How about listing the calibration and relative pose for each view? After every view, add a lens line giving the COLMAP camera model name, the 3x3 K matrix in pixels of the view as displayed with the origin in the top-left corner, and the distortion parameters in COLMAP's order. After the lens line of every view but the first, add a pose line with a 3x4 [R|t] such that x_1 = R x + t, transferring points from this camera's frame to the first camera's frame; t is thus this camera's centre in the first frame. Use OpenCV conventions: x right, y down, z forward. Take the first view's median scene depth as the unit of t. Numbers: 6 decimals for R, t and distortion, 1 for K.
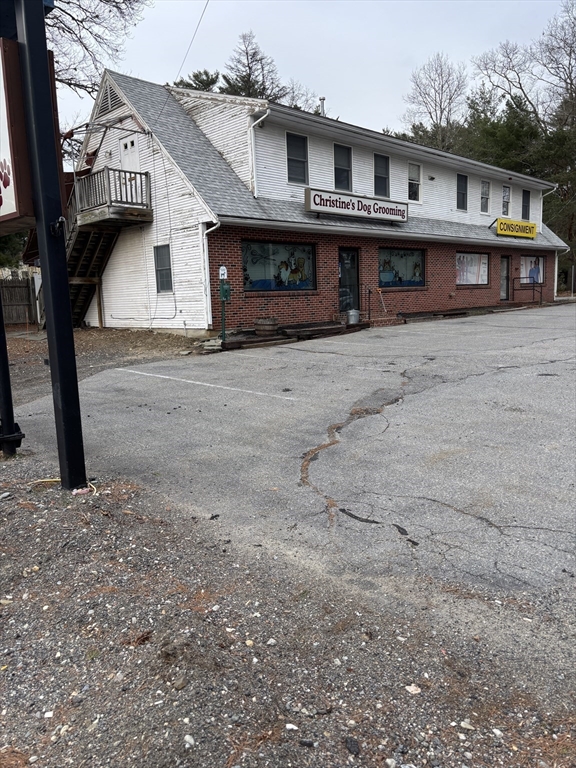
lens RADIAL K [[579.1, 0, 281.6], [0, 579.1, 383.0], [0, 0, 1]] dist [0.030491, -0.026407]
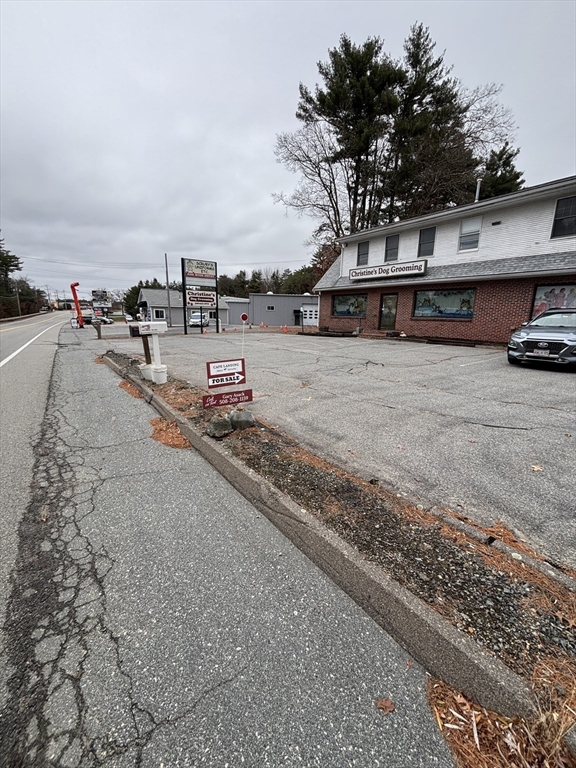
lens RADIAL K [[302.0, 0, 294.3], [0, 302.0, 379.2], [0, 0, 1]] dist [-0.010814, -0.000199]
pose [[-0.136164, 0.230029, -0.963611, 1.079999], [-0.171479, 0.952516, 0.251612, -0.162161], [0.975733, 0.199500, -0.090253, 0.832076]]
